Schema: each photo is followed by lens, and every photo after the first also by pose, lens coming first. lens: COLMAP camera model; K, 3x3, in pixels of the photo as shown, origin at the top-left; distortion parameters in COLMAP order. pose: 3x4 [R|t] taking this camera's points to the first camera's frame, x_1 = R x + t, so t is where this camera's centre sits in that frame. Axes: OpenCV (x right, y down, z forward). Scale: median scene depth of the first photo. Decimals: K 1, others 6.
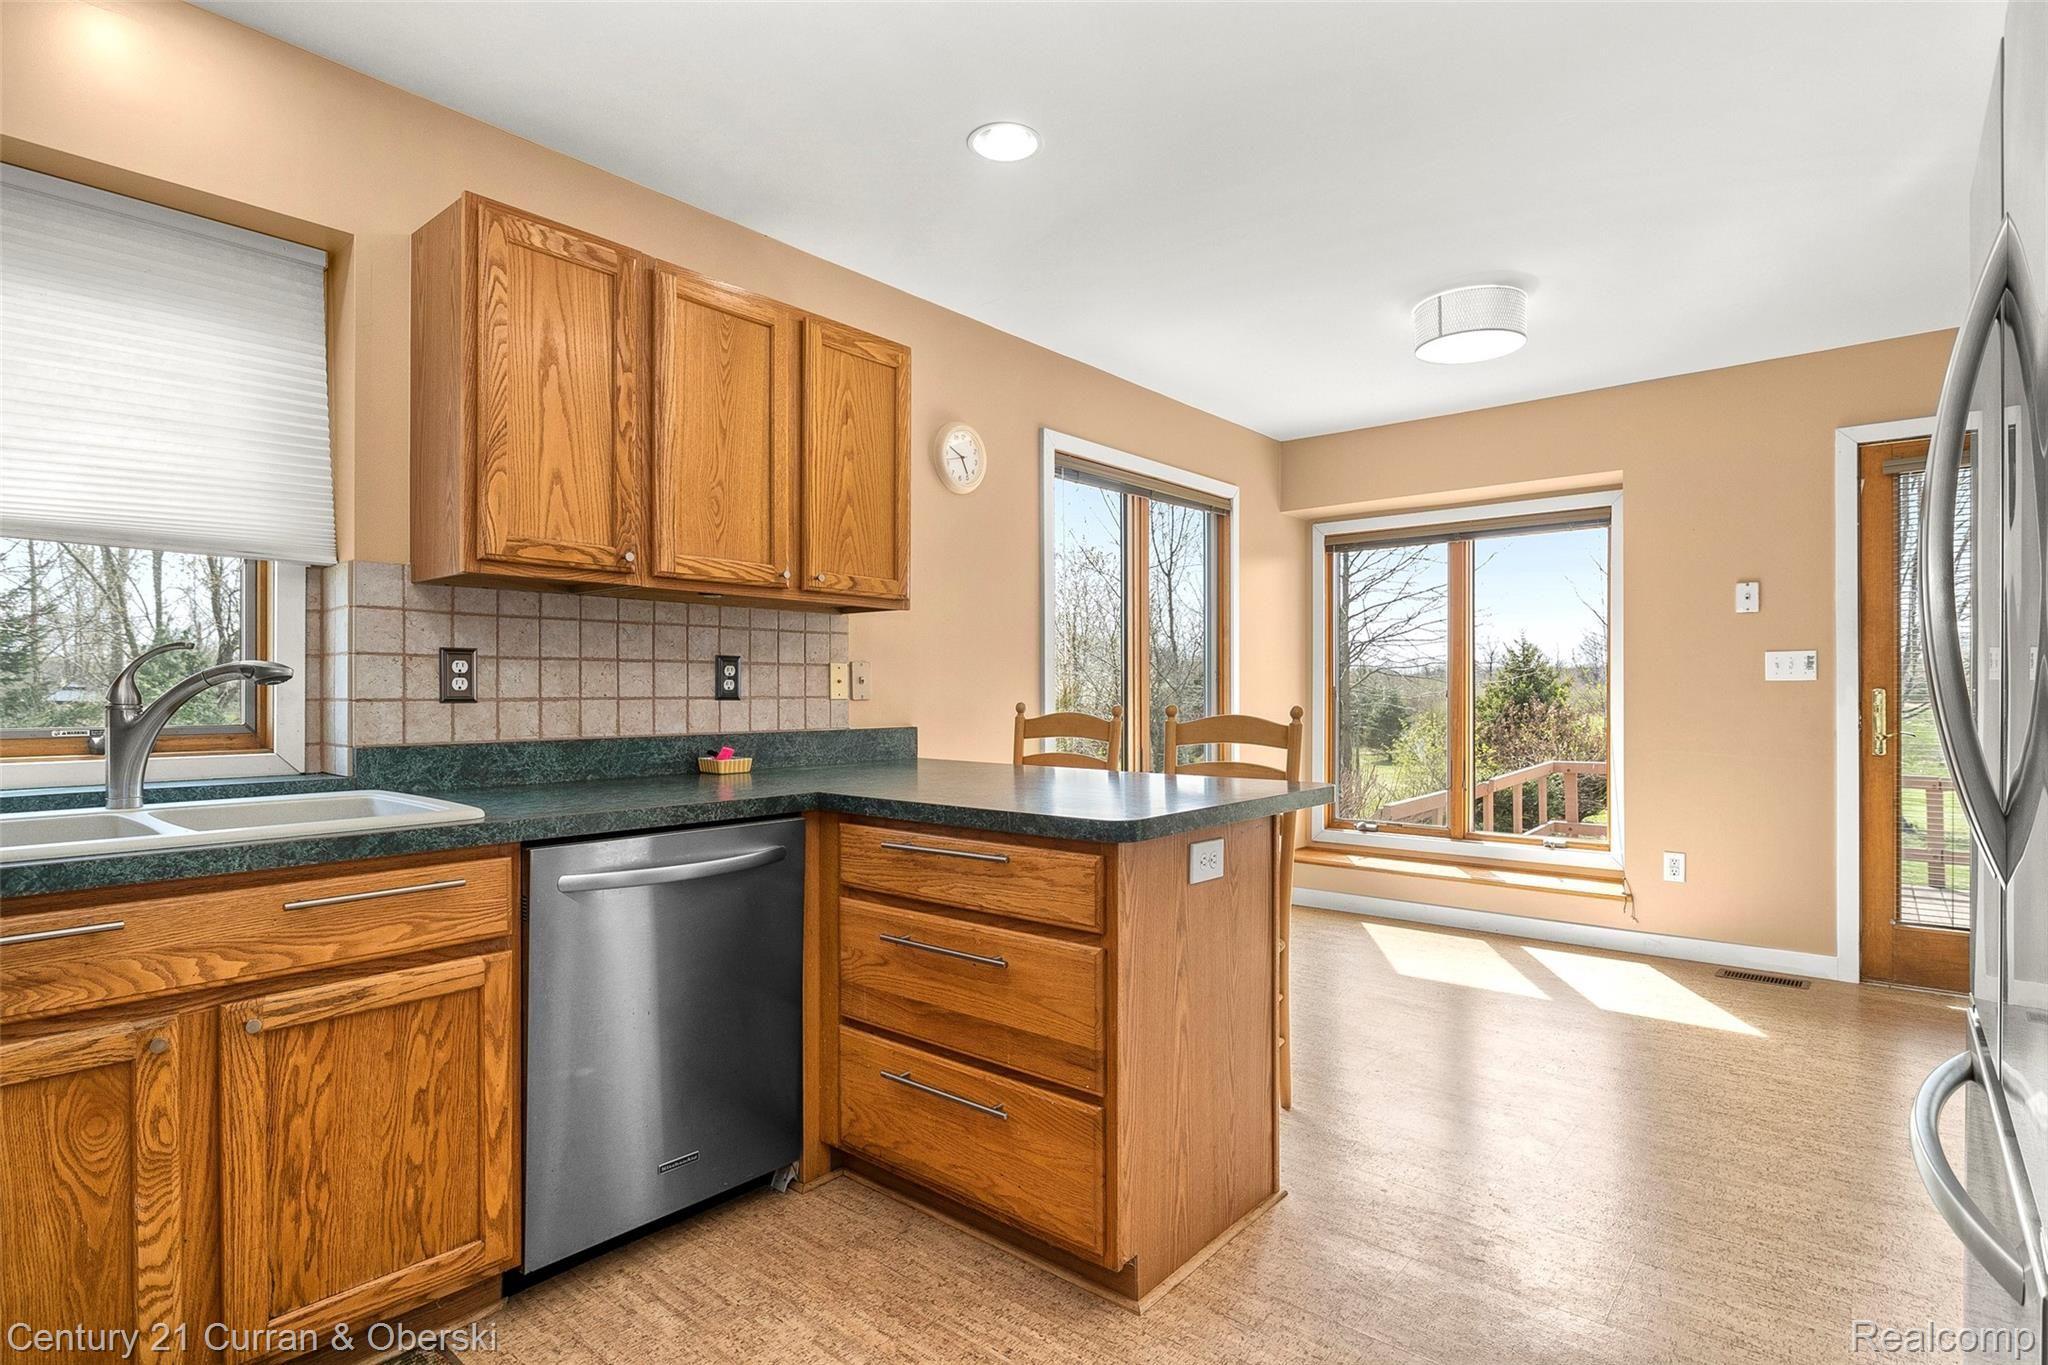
lens RADIAL K [[1044.9, 0, 1029.6], [0, 1044.9, 683.5], [0, 0, 1]] dist [-0.018655, -0.000742]
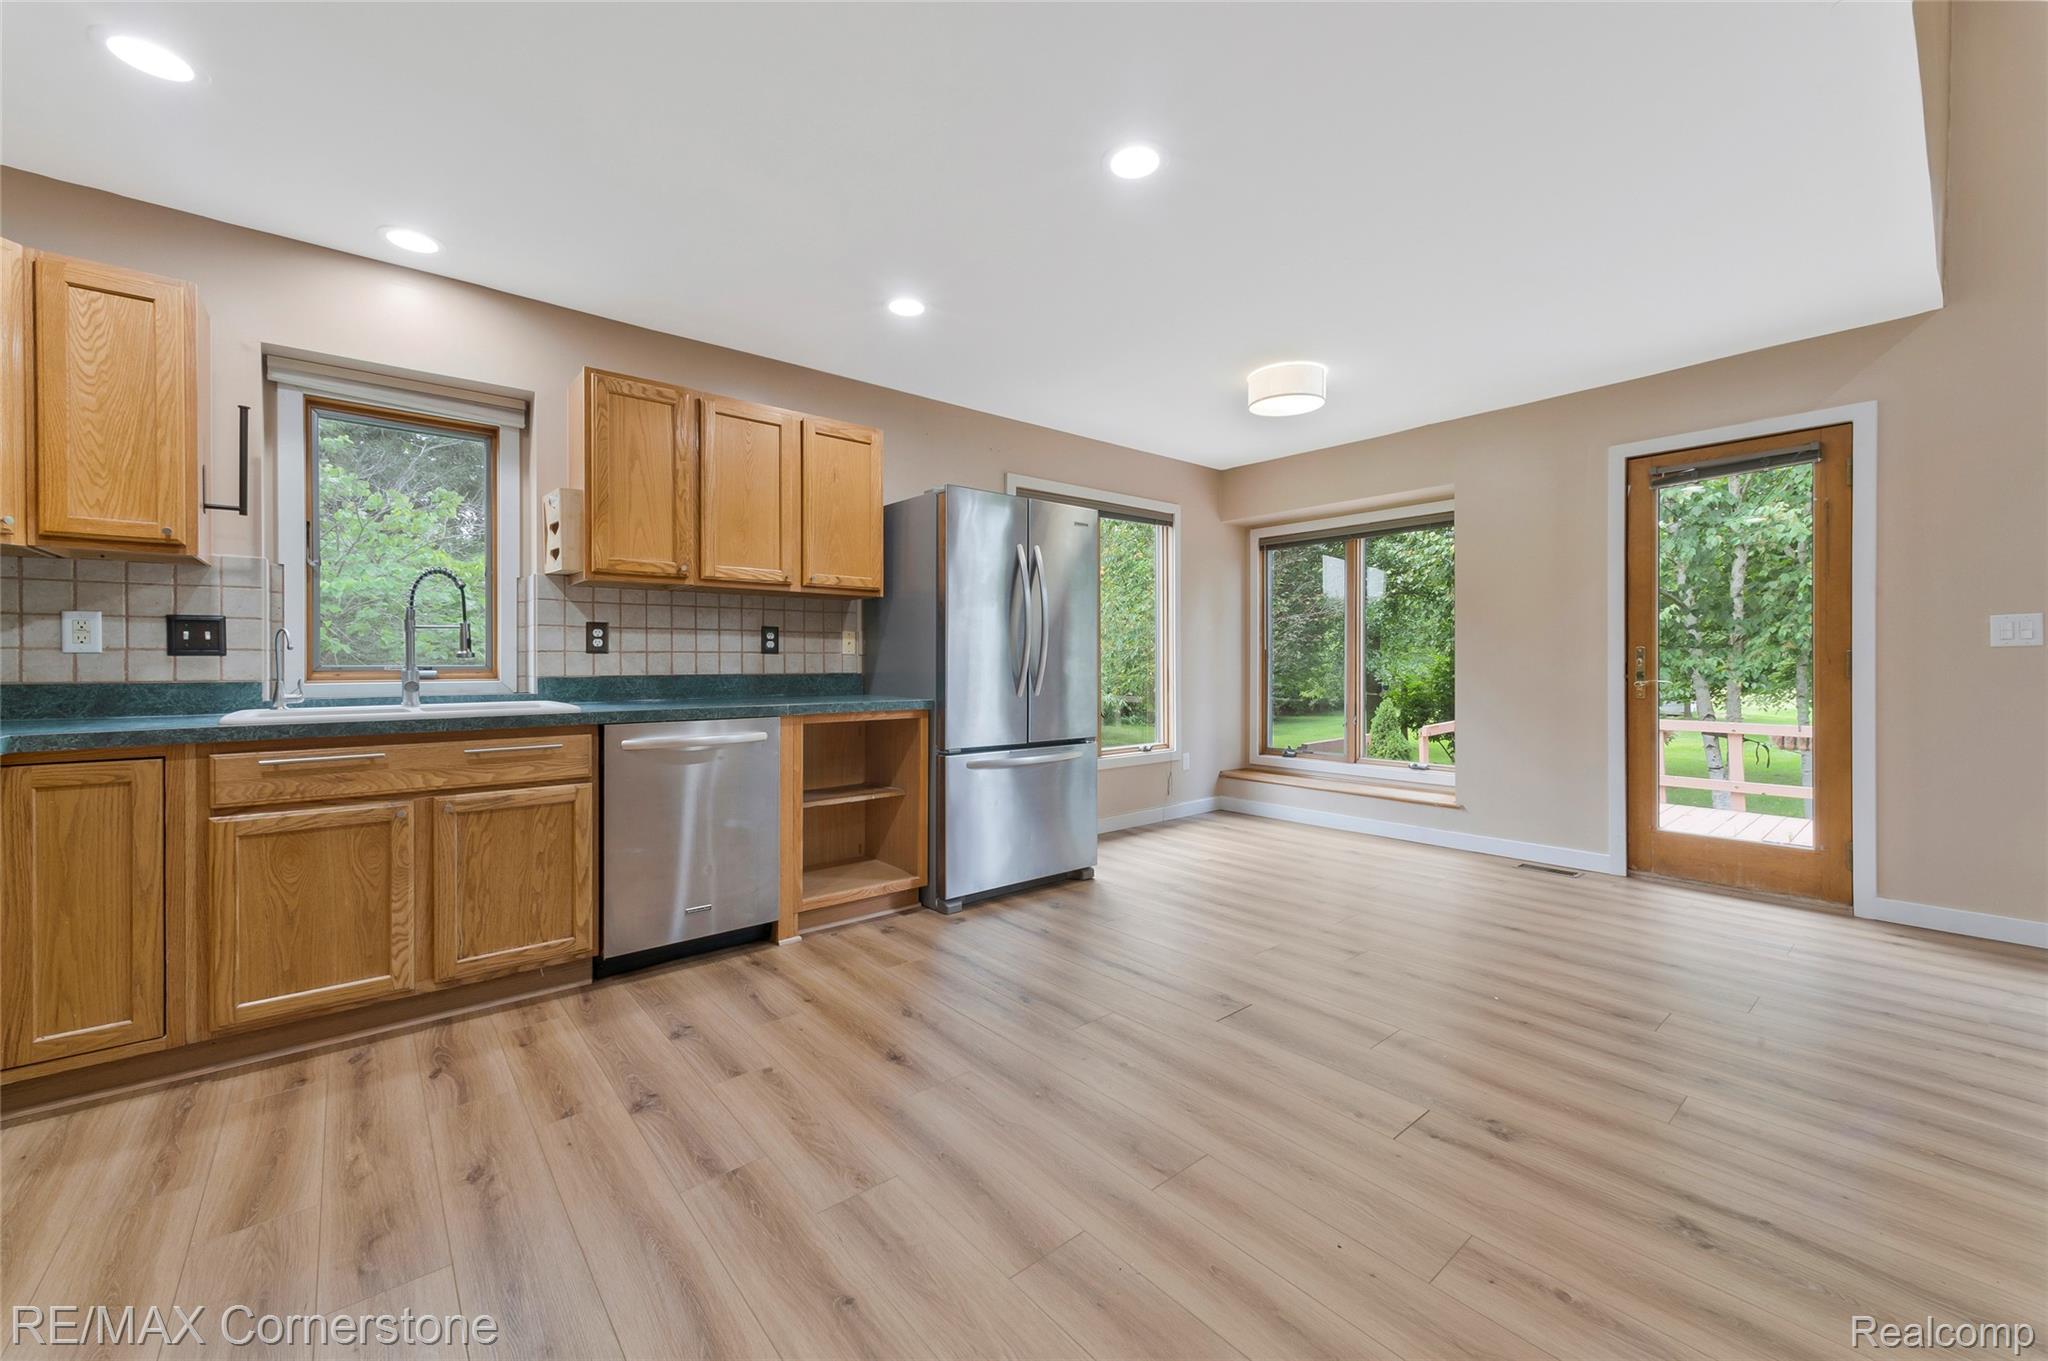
lens RADIAL K [[814.4, 0, 1020.9], [0, 814.4, 667.3], [0, 0, 1]] dist [0.001774, 0.000306]
pose [[0.984182, 0.002068, -0.177146, 0.418163], [0.000685, 0.999880, 0.015475, 0.022412], [0.177157, -0.015352, 0.984063, -0.239518]]
